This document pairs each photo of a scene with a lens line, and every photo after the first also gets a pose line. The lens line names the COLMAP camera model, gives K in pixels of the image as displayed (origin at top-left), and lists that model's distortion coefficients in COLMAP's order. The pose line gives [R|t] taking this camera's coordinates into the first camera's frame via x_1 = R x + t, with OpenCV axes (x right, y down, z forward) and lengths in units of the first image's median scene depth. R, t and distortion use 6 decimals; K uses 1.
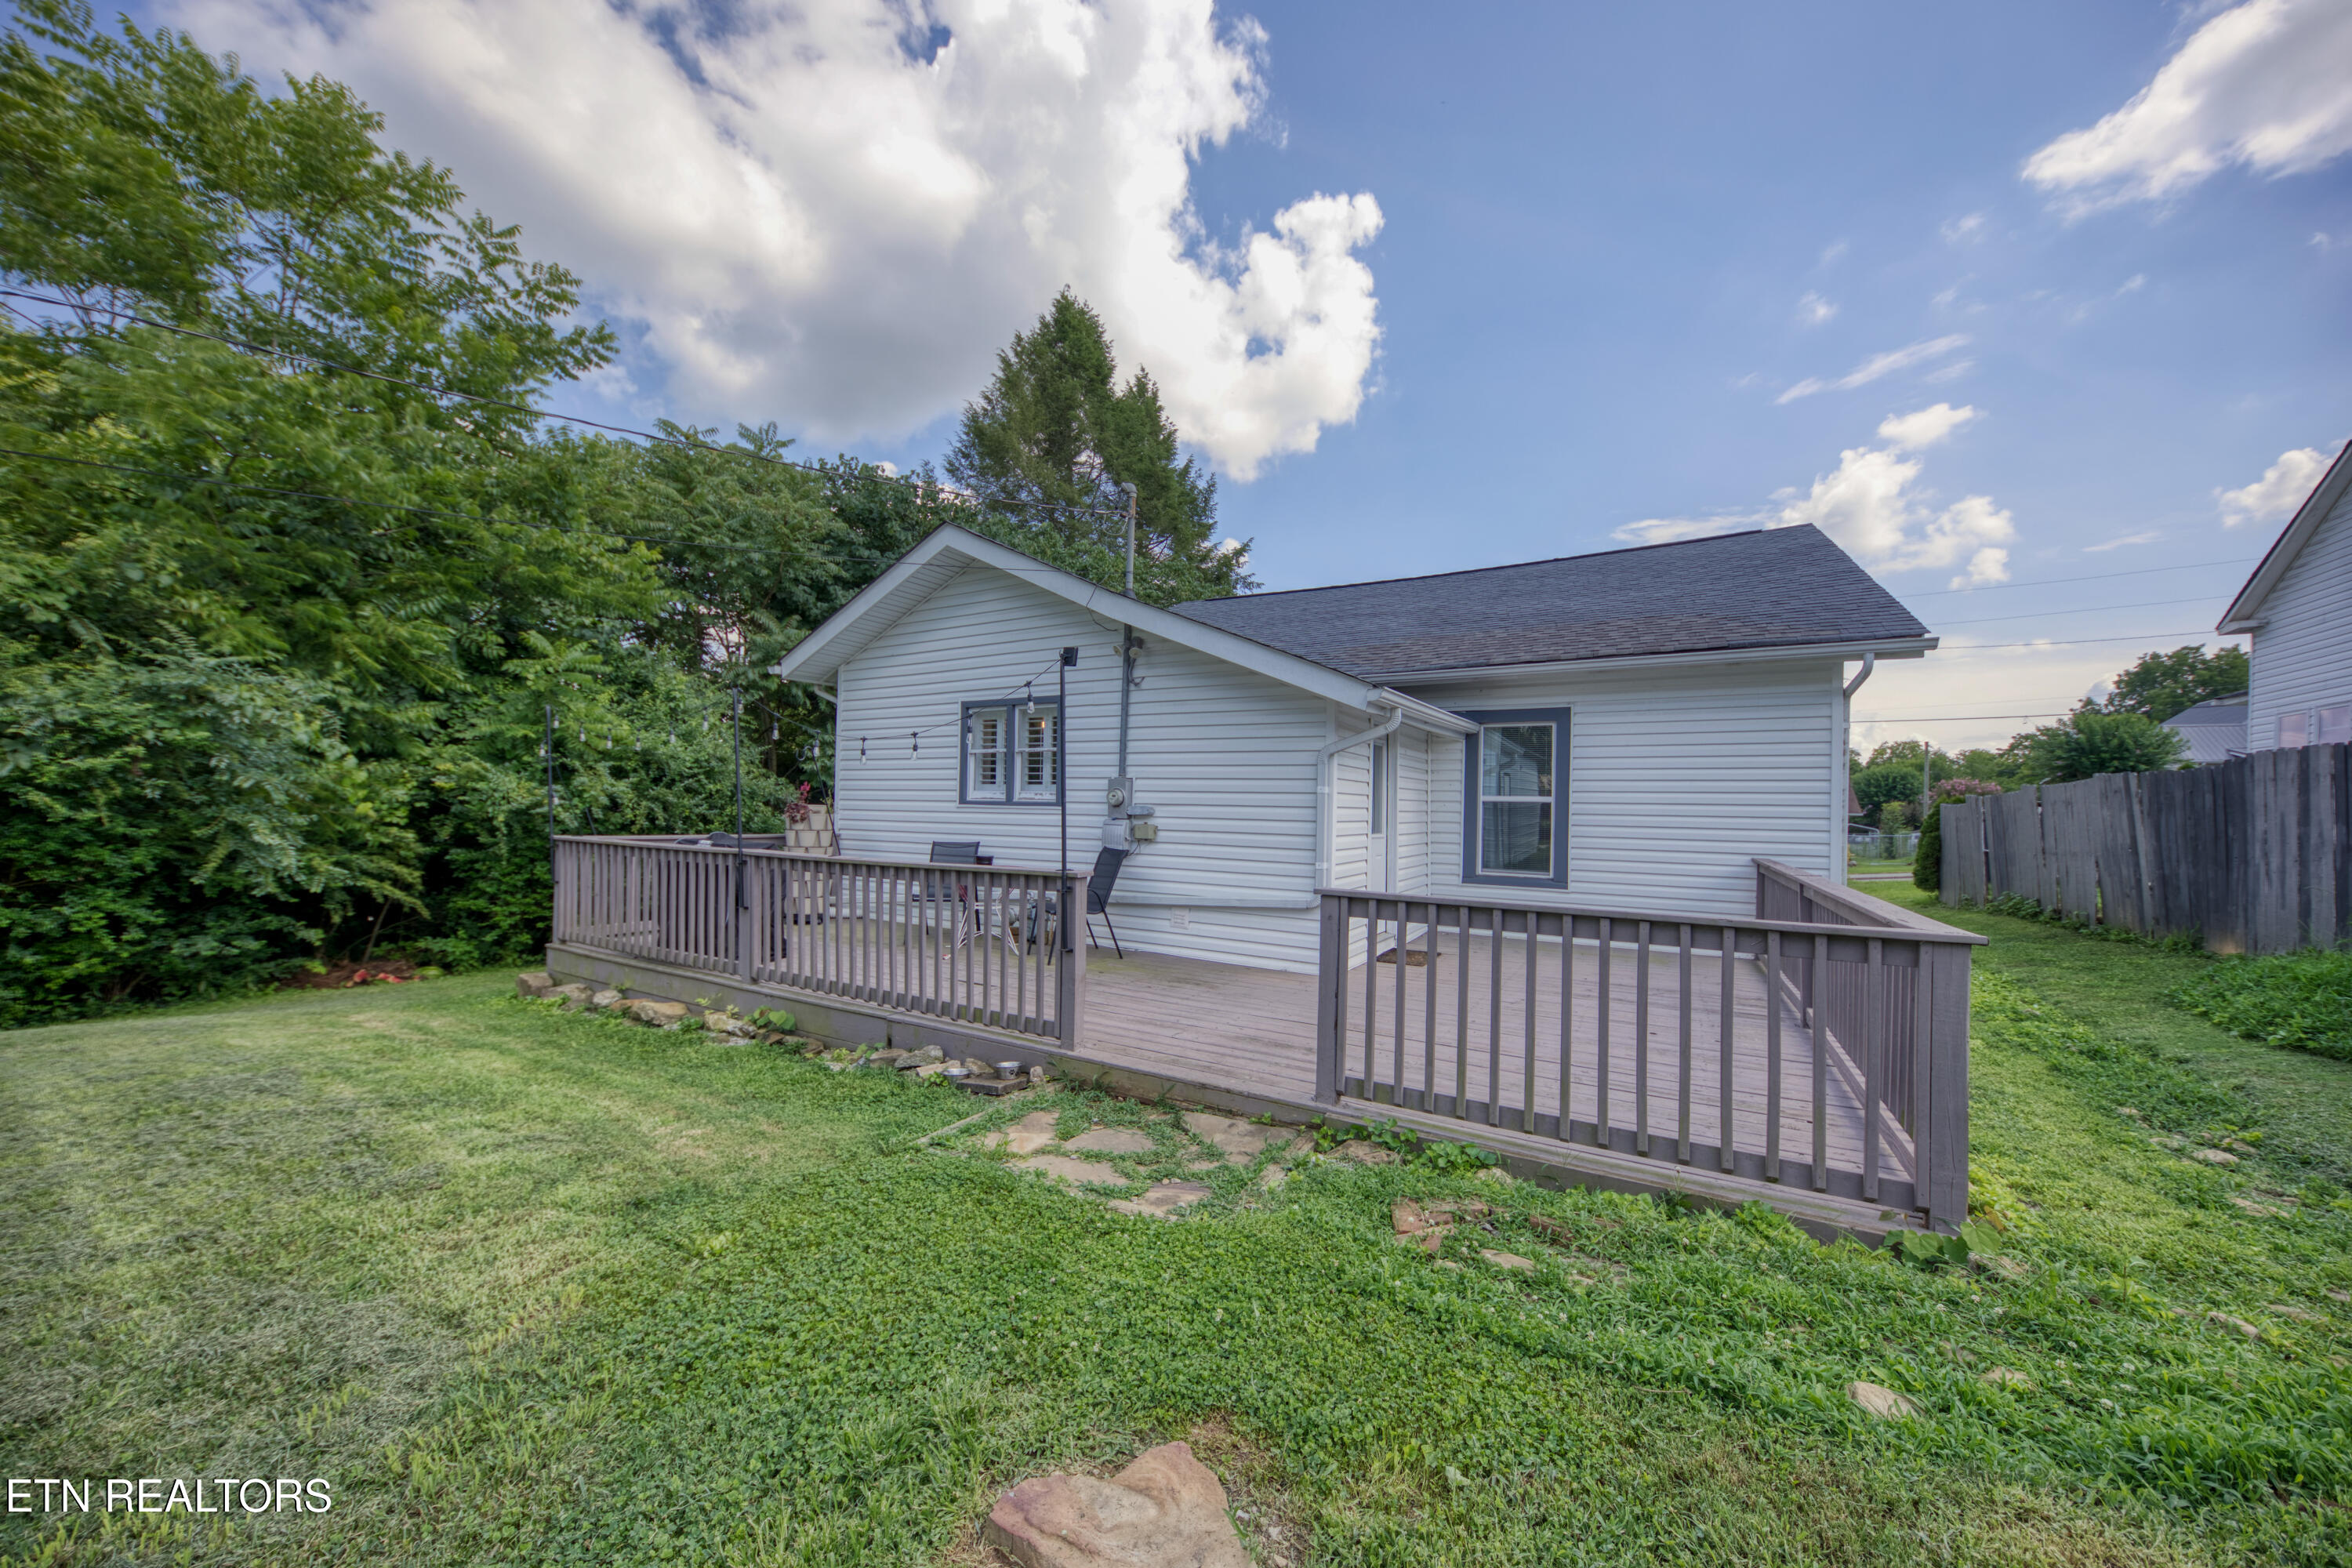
lens RADIAL K [[832.9, 0, 1171.4], [0, 832.9, 797.6], [0, 0, 1]] dist [0.000411, 0.000046]
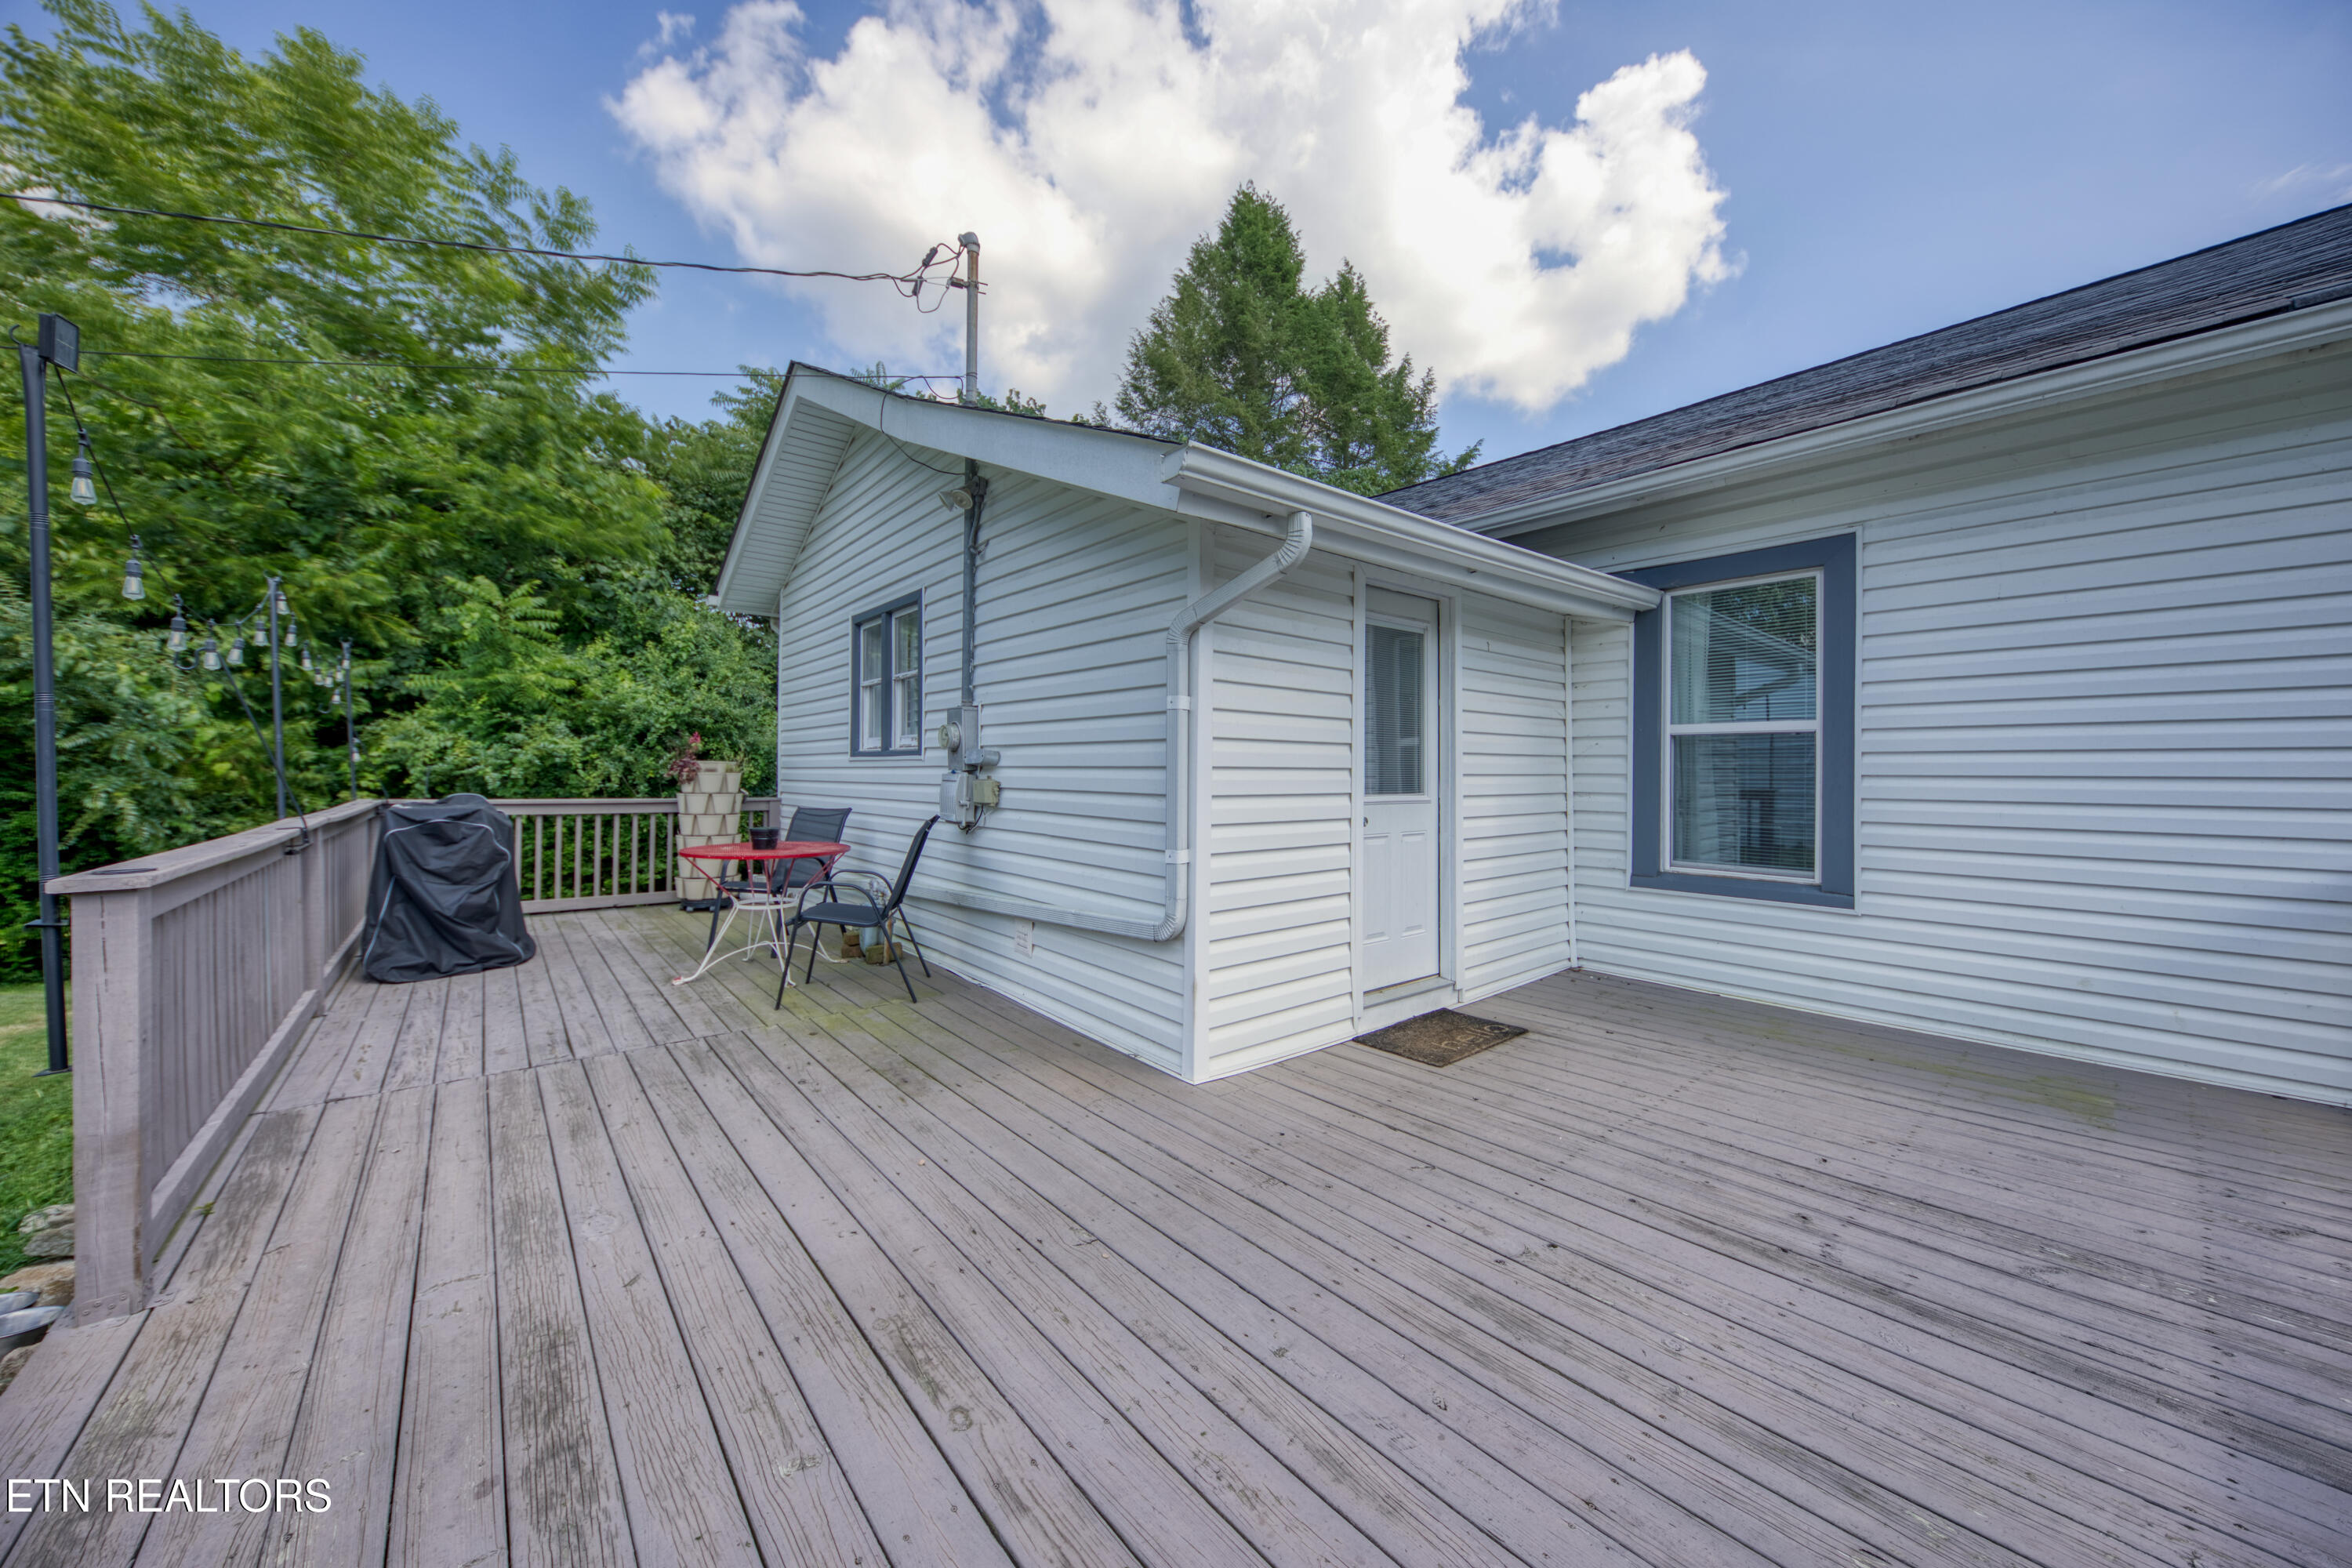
lens RADIAL K [[827.6, 0, 1179.3], [0, 827.6, 770.4], [0, 0, 1]] dist [0.000483, -0.000195]
pose [[0.943160, -0.012613, -0.332099, 0.247198], [0.014768, 0.999883, 0.003968, 0.020121], [0.332010, -0.008647, 0.943236, 0.384888]]
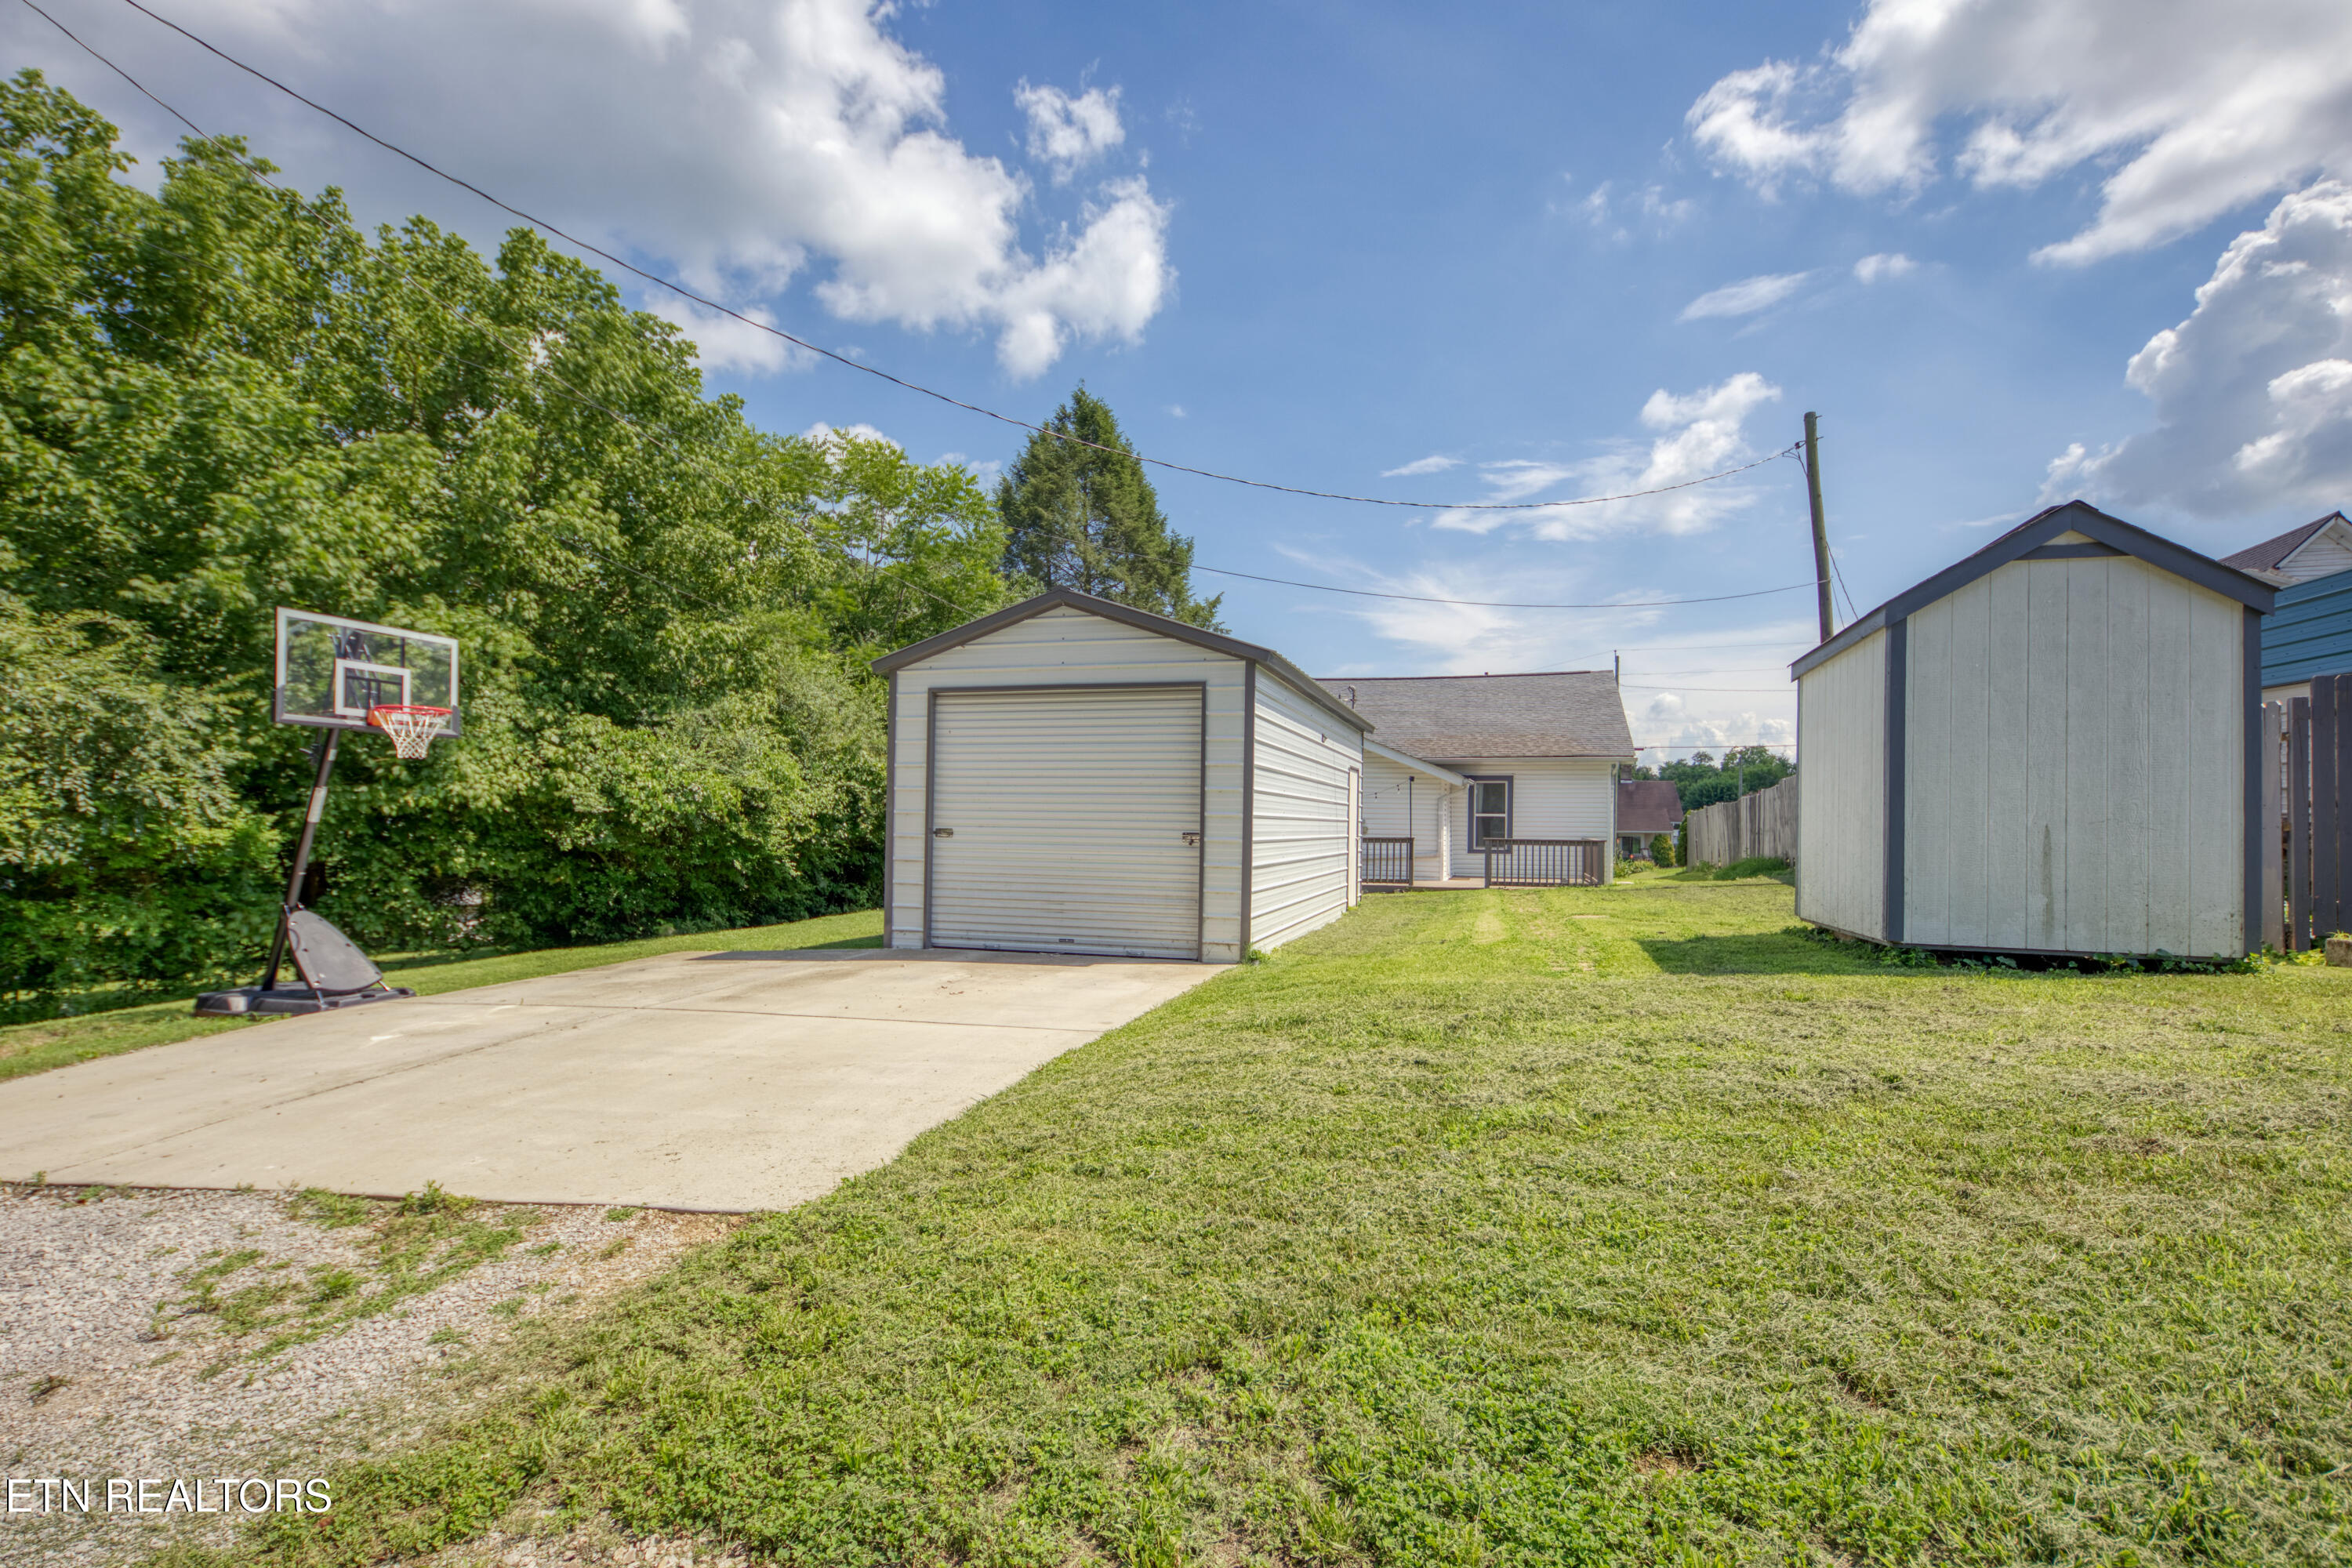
lens RADIAL K [[1172.6, 0, 1183.2], [0, 1172.6, 796.4], [0, 0, 1]] dist [0.004261, -0.001068]
pose [[0.970252, -0.010932, 0.241850, -1.125602], [0.013510, 0.999868, -0.009001, -0.031895], [-0.241720, 0.012001, 0.970272, -1.821479]]
